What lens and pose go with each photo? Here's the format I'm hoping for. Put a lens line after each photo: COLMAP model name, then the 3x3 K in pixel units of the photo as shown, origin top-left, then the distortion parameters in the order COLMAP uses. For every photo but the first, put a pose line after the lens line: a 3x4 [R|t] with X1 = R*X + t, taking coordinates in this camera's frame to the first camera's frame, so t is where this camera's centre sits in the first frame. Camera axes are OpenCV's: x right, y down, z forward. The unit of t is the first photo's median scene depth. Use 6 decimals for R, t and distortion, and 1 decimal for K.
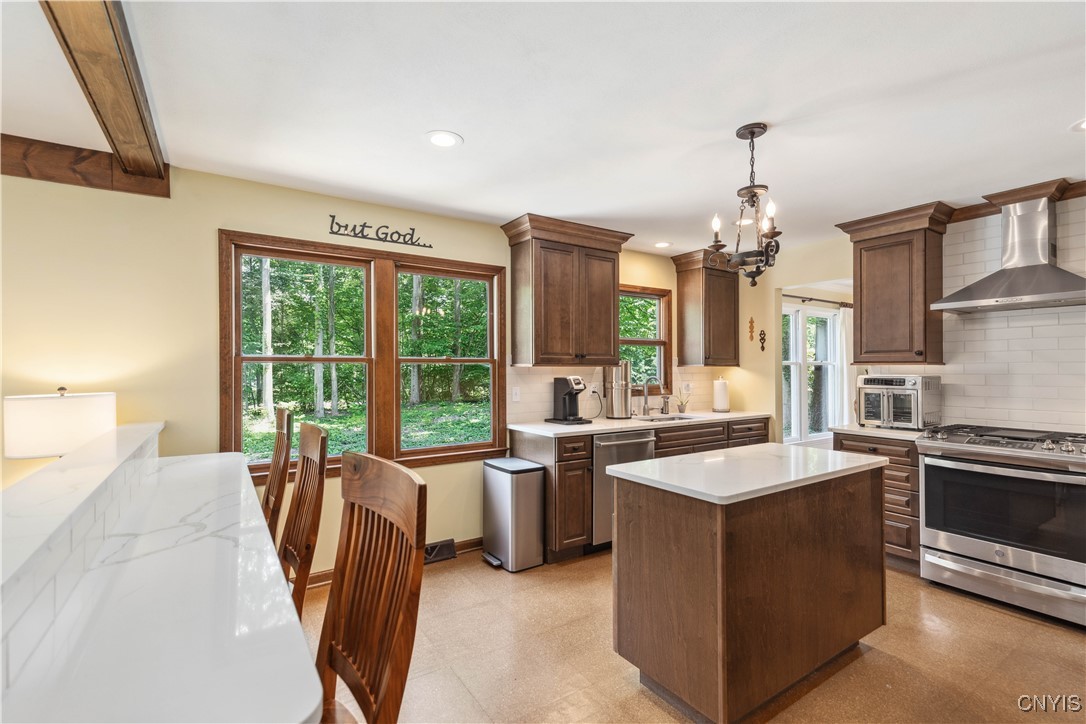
lens RADIAL K [[488.4, 0, 549.6], [0, 488.4, 366.6], [0, 0, 1]] dist [0.004920, -0.000776]
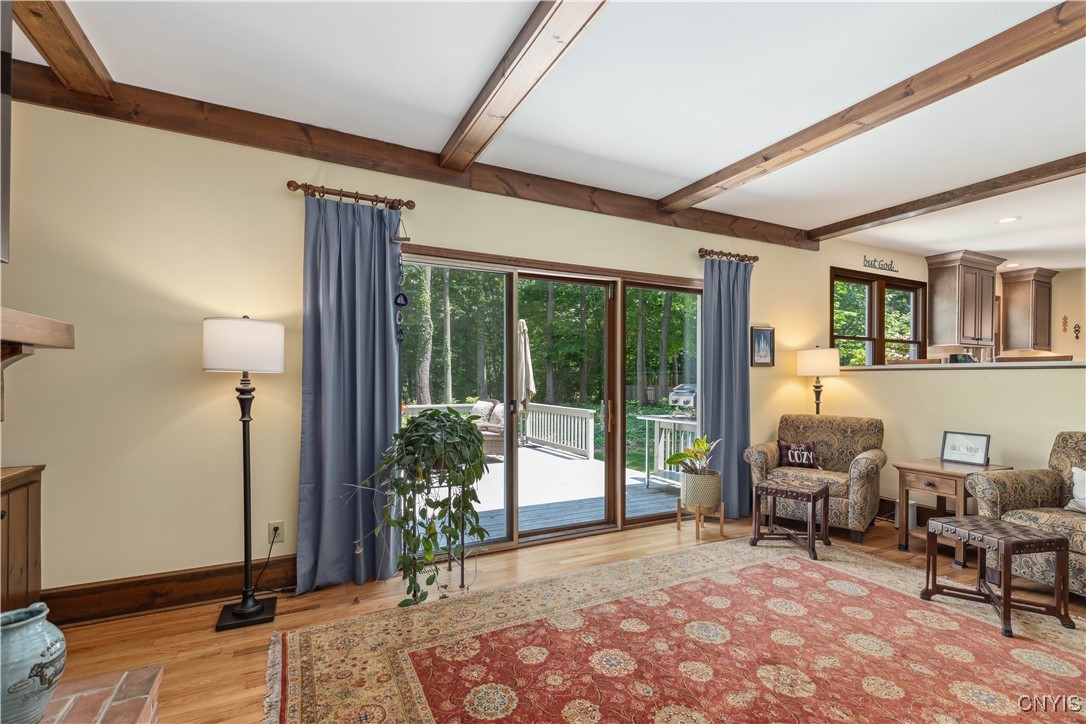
lens RADIAL K [[488.4, 0, 550.7], [0, 488.4, 390.6], [0, 0, 1]] dist [0.004920, -0.000776]
pose [[0.992953, 0.009279, -0.118141, -1.154140], [-0.006202, 0.999632, 0.026393, 0.112565], [0.118343, -0.025474, 0.992646, -0.745468]]
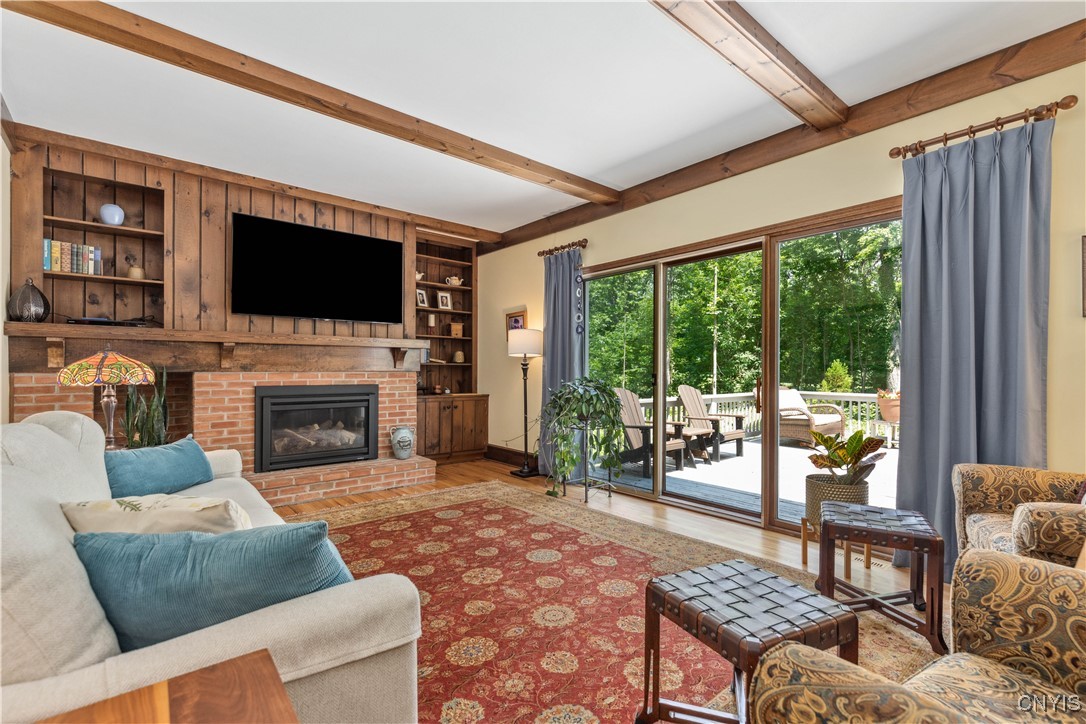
lens RADIAL K [[488.4, 0, 549.3], [0, 488.4, 370.3], [0, 0, 1]] dist [0.004920, -0.000776]
pose [[0.118524, 0.001210, -0.992950, -0.231547], [0.000246, 0.999999, 0.001248, 0.149874], [0.992951, -0.000392, 0.118523, -0.162920]]
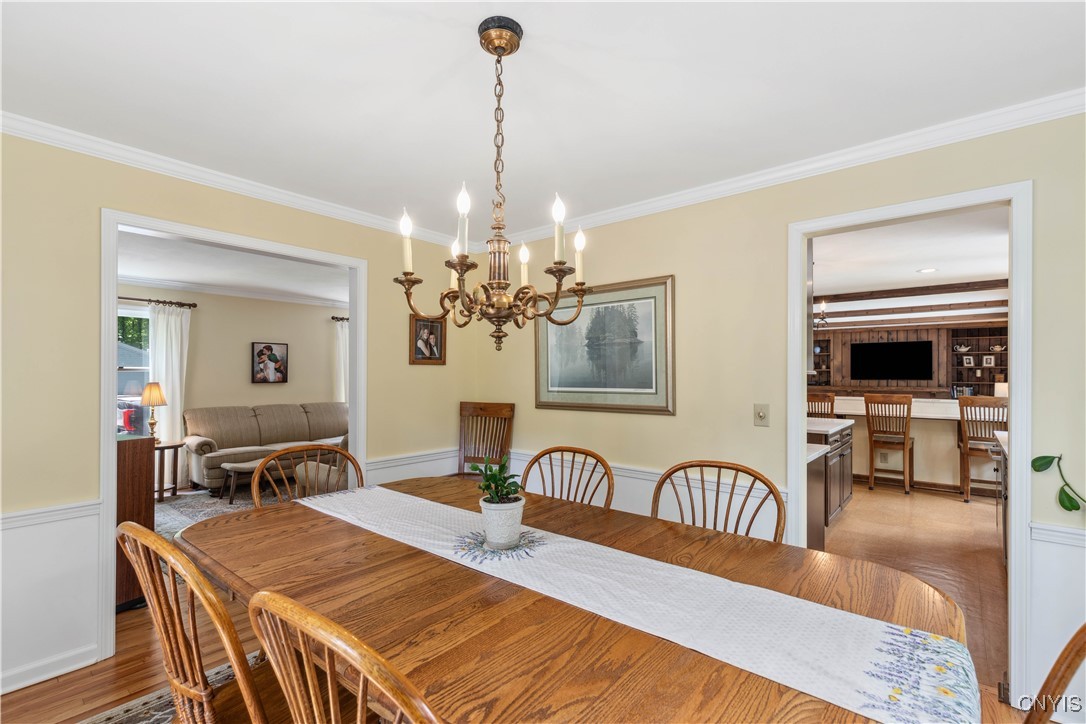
lens RADIAL K [[488.4, 0, 550.0], [0, 488.4, 375.2], [0, 0, 1]] dist [0.004920, -0.000776]
pose [[-0.957736, -0.003086, -0.287632, 1.278380], [-0.003022, 0.999995, -0.000664, 0.001771], [0.287633, 0.000233, -0.957741, 1.653094]]
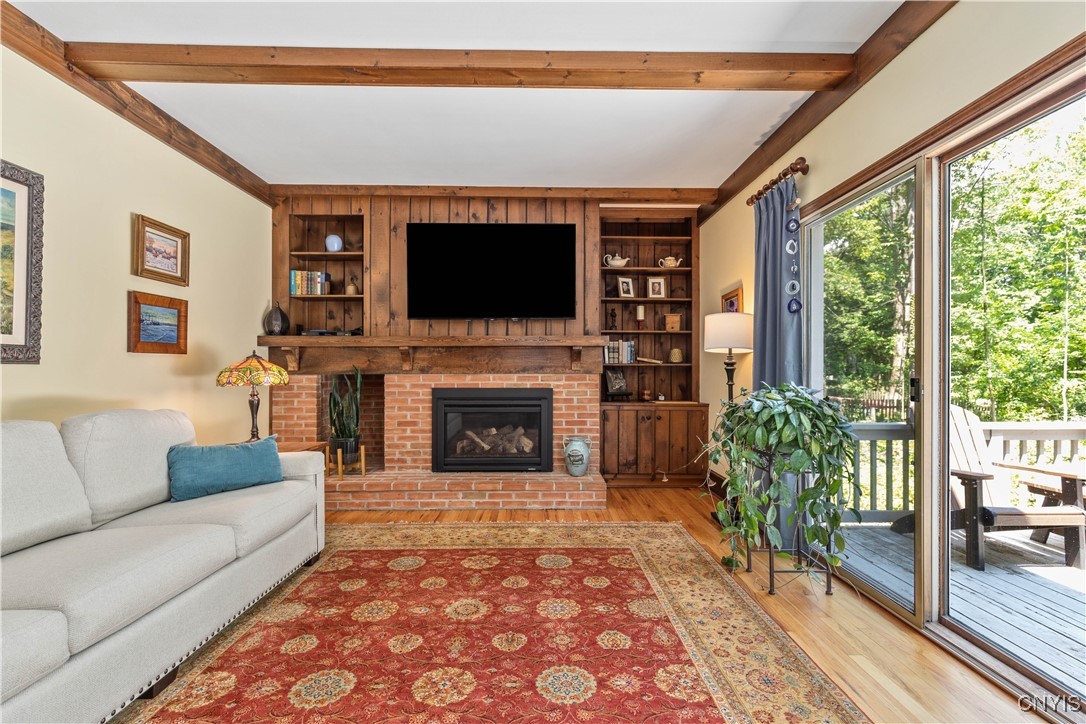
lens RADIAL K [[488.4, 0, 543.9], [0, 488.4, 369.9], [0, 0, 1]] dist [0.004920, -0.000776]
pose [[-0.542896, -0.001944, -0.839798, -0.609598], [0.002817, 0.999987, -0.004136, 0.150364], [0.839795, -0.004611, -0.542884, 0.162103]]
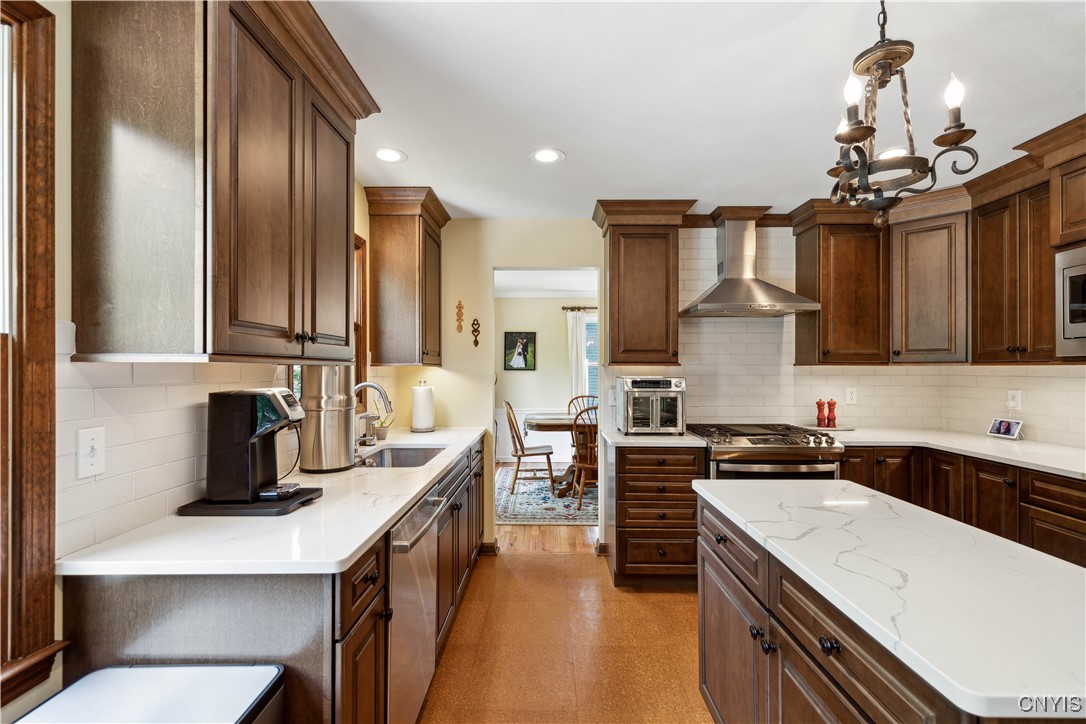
lens RADIAL K [[488.4, 0, 541.0], [0, 488.4, 364.6], [0, 0, 1]] dist [0.004920, -0.000776]
pose [[0.566454, 0.009814, 0.824035, -0.171793], [-0.004010, 0.999950, -0.009152, 0.003796], [-0.824083, 0.001880, 0.566465, 0.627920]]
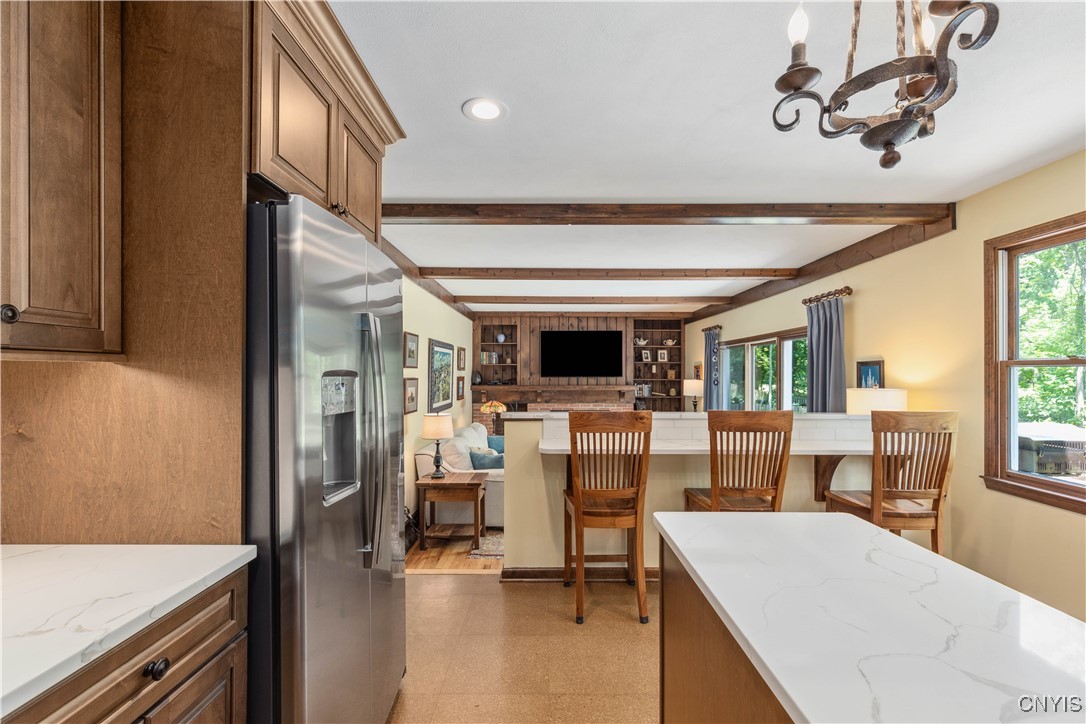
lens RADIAL K [[488.4, 0, 545.5], [0, 488.4, 369.3], [0, 0, 1]] dist [0.004920, -0.000776]
pose [[-0.559317, -0.006938, -0.828925, 0.565037], [-0.000289, 0.999967, -0.008174, 0.004329], [0.828954, -0.004332, -0.559301, 0.620039]]
